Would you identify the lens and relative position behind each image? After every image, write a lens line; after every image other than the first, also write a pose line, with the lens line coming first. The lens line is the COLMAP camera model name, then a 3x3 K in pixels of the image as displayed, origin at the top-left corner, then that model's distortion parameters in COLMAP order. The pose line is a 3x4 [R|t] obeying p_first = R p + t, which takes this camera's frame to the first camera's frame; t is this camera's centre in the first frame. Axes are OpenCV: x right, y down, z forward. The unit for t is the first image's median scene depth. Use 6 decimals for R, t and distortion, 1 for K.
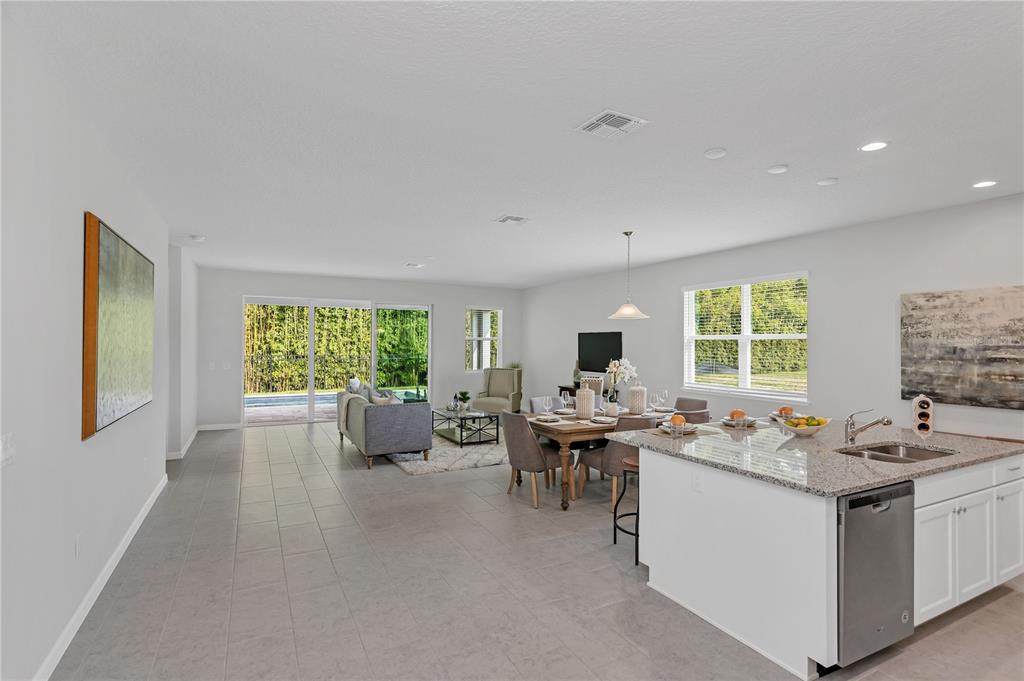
lens RADIAL K [[501.6, 0, 512.2], [0, 501.6, 339.3], [0, 0, 1]] dist [-0.001209, -0.000096]
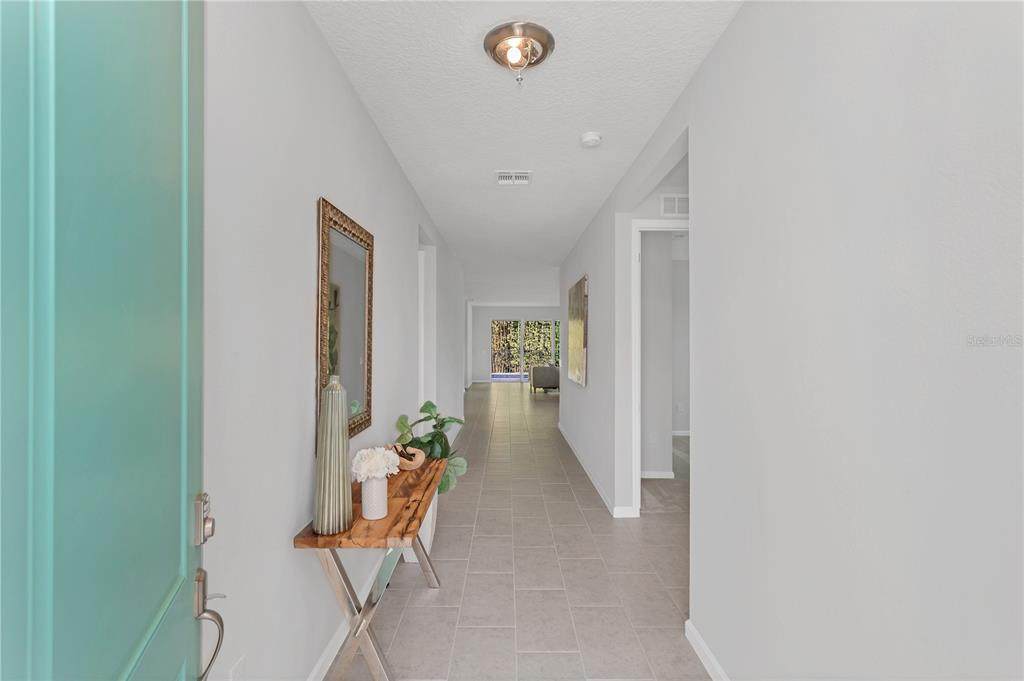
lens RADIAL K [[501.6, 0, 511.8], [0, 501.6, 342.0], [0, 0, 1]] dist [-0.001209, -0.000096]
pose [[0.891894, -0.006527, -0.452198, 0.239661], [0.006301, 0.999978, -0.002006, 0.009857], [0.452202, -0.001060, 0.891915, -0.407259]]
